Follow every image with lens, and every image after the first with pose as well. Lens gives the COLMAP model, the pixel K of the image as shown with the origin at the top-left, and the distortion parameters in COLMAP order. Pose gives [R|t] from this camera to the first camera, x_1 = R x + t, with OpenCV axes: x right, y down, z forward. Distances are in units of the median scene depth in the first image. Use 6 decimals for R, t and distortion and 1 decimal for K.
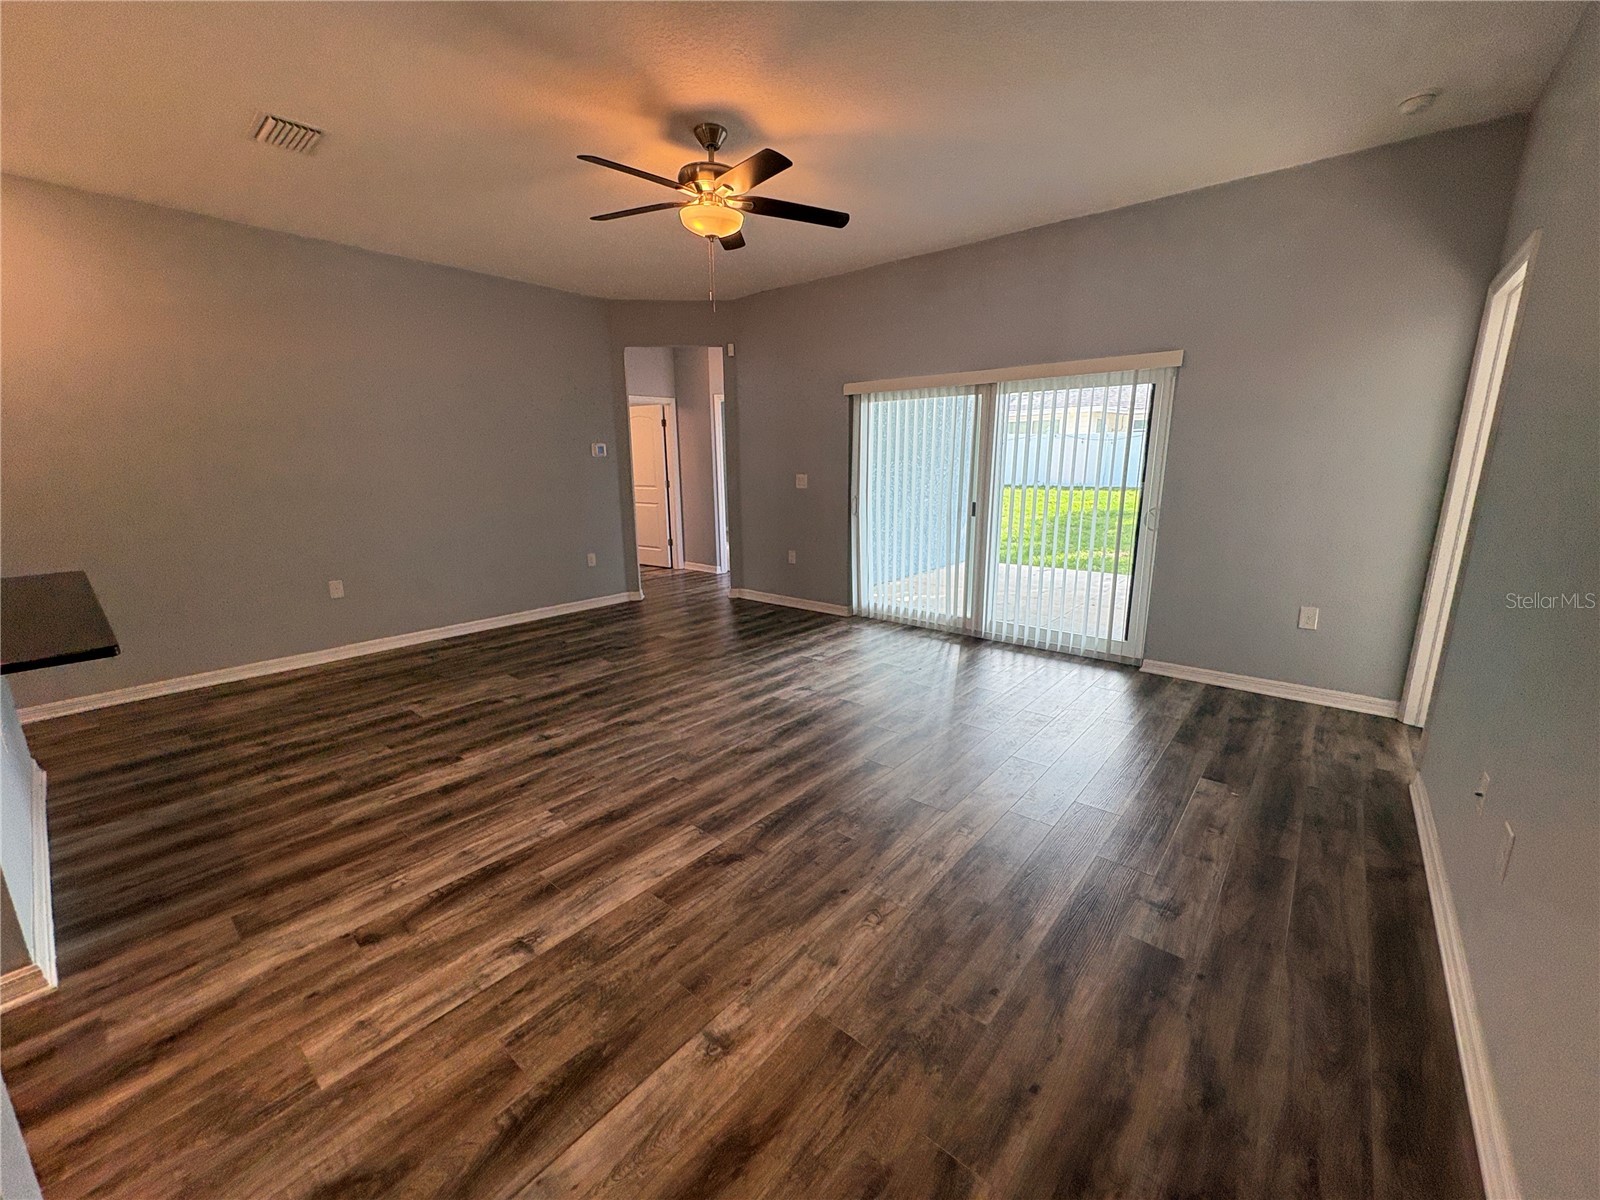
lens RADIAL K [[633.9, 0, 797.6], [0, 633.9, 602.6], [0, 0, 1]] dist [0.000162, 0.000145]
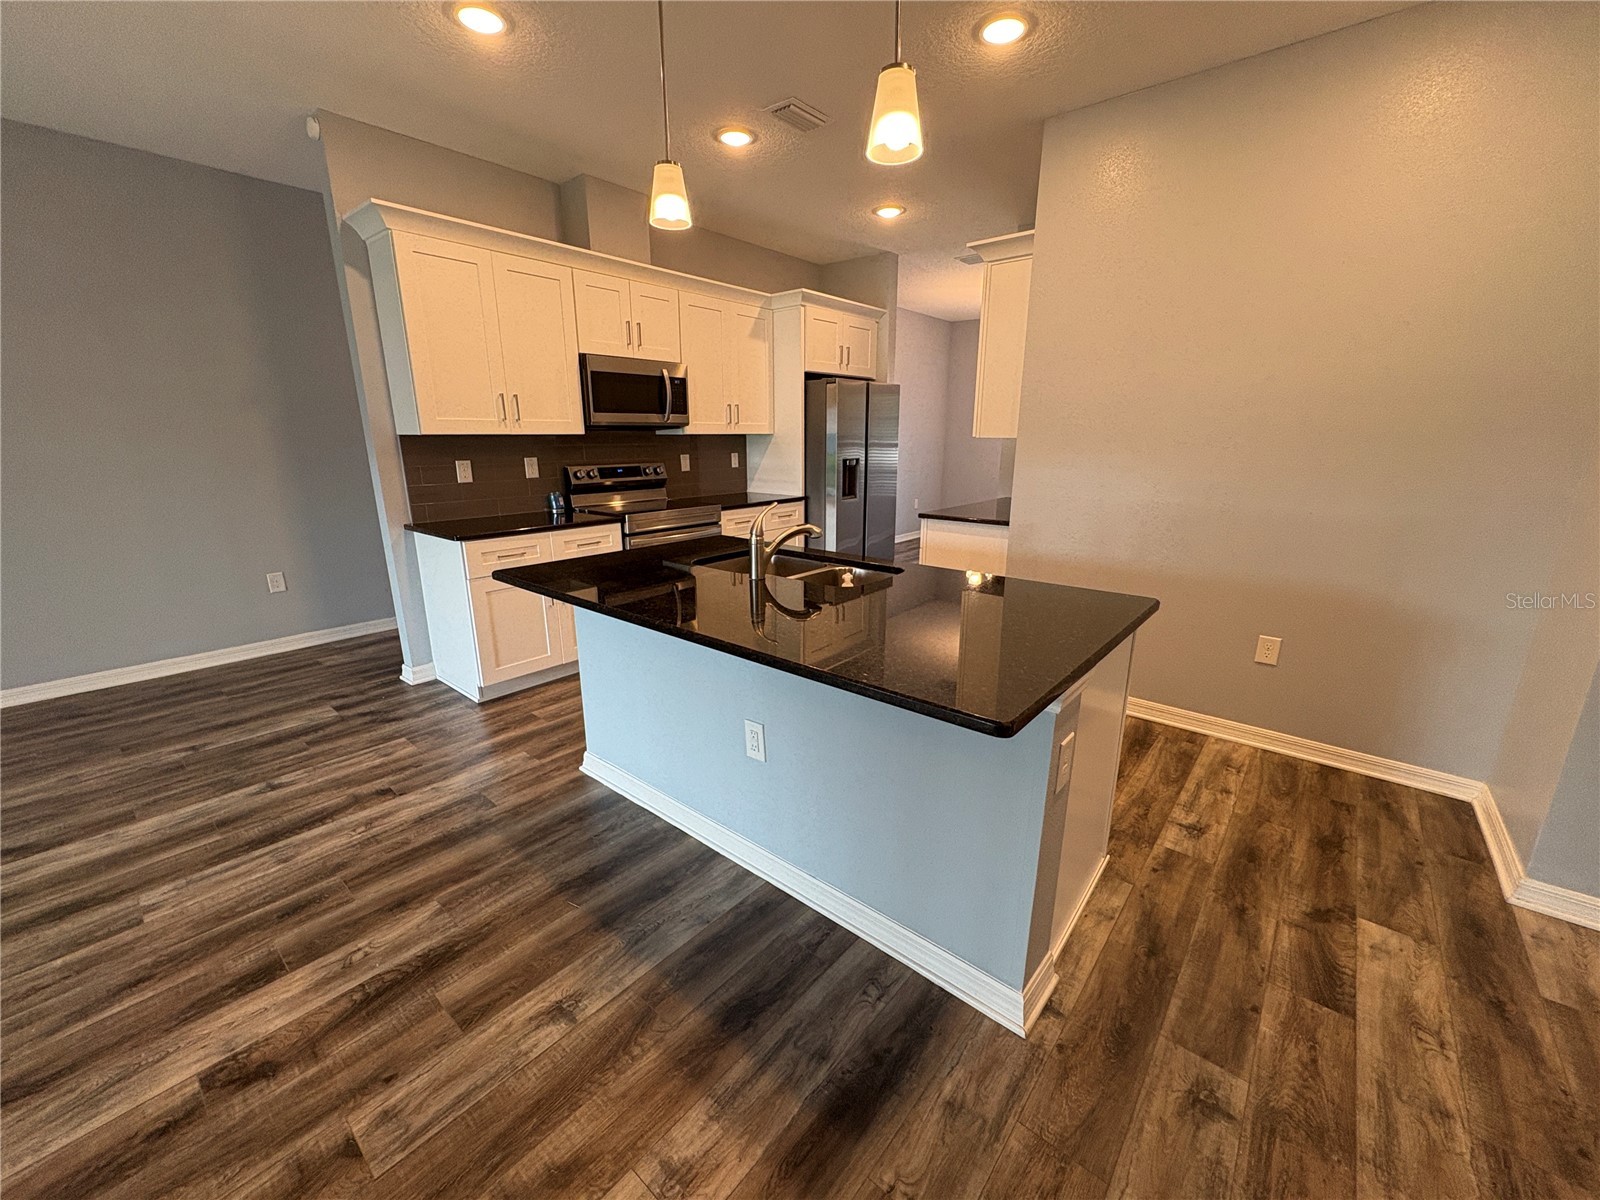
lens RADIAL K [[633.9, 0, 799.9], [0, 633.9, 602.2], [0, 0, 1]] dist [0.000162, 0.000145]
pose [[-0.999951, 0.009917, -0.000604, -1.332222], [0.008491, 0.884552, 0.466365, -0.380678], [0.005160, 0.466336, -0.884592, 1.711960]]
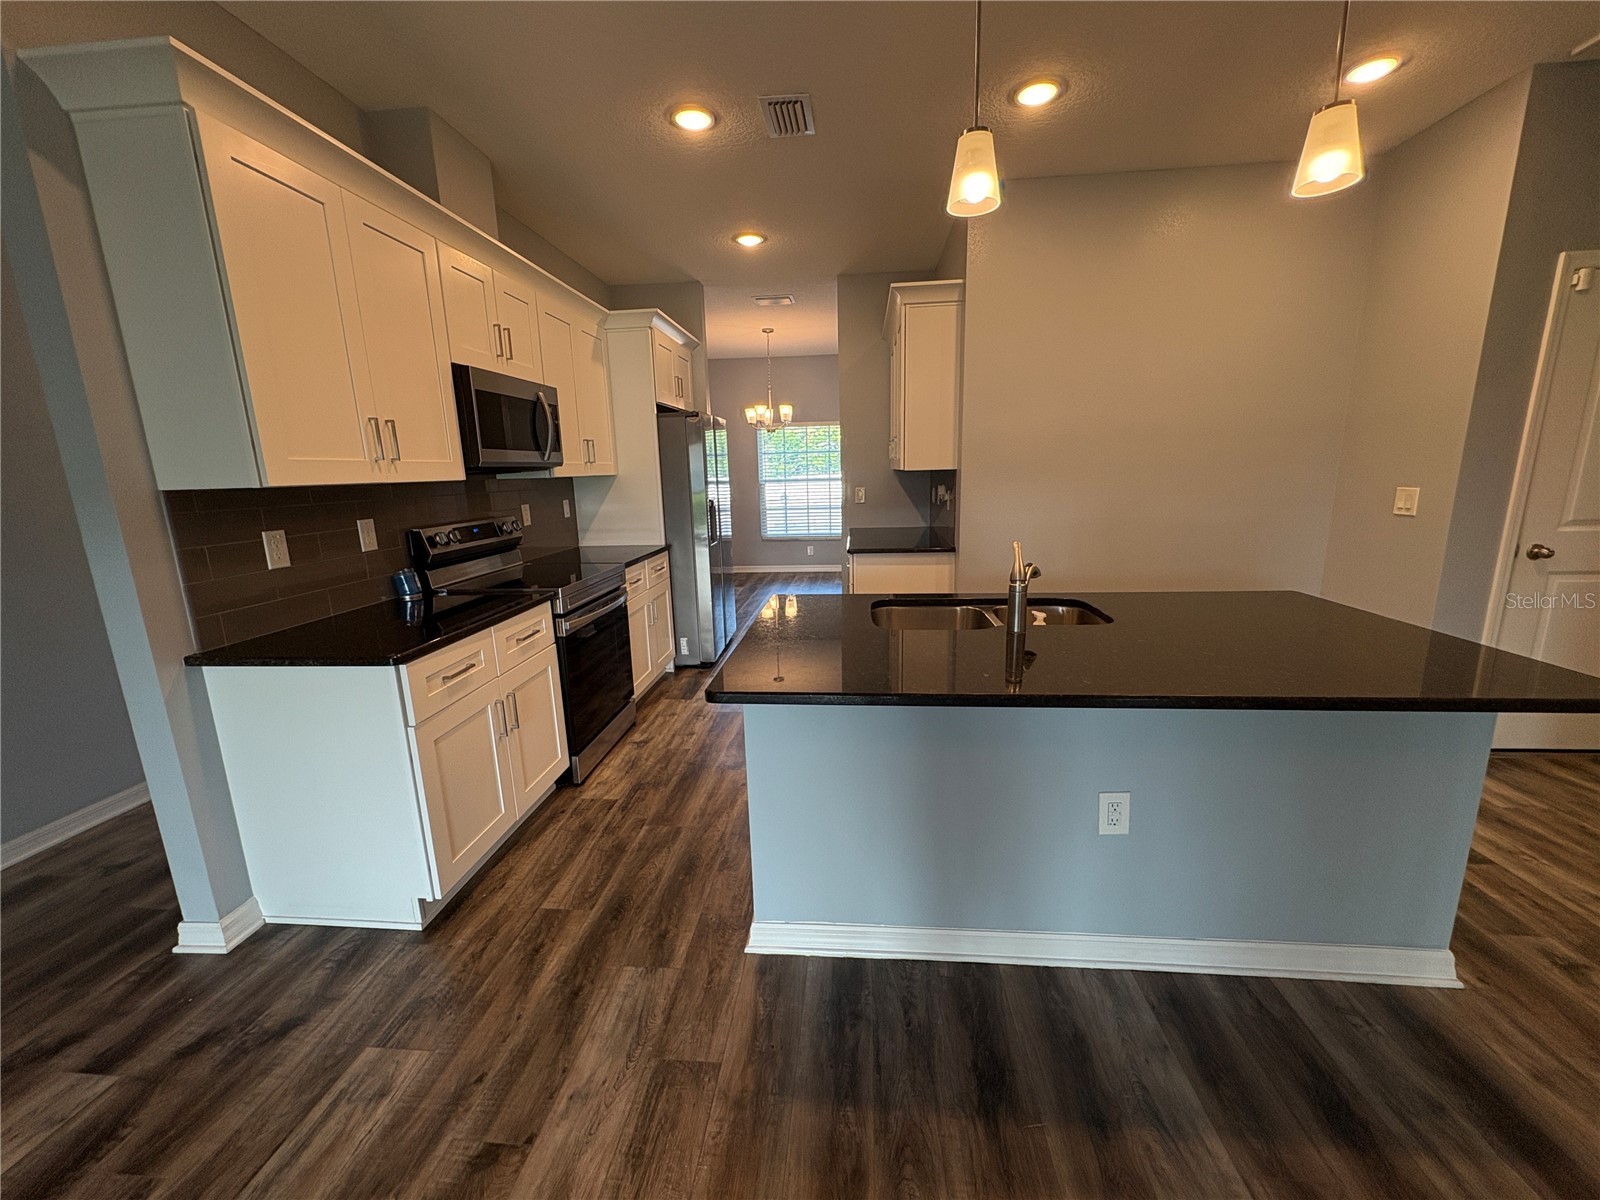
lens RADIAL K [[633.9, 0, 799.1], [0, 633.9, 602.0], [0, 0, 1]] dist [0.000162, 0.000145]
pose [[-0.819242, 0.148597, -0.553861, -0.563434], [-0.094843, 0.917431, 0.386427, -0.291327], [0.565551, 0.369107, -0.737504, 1.268830]]
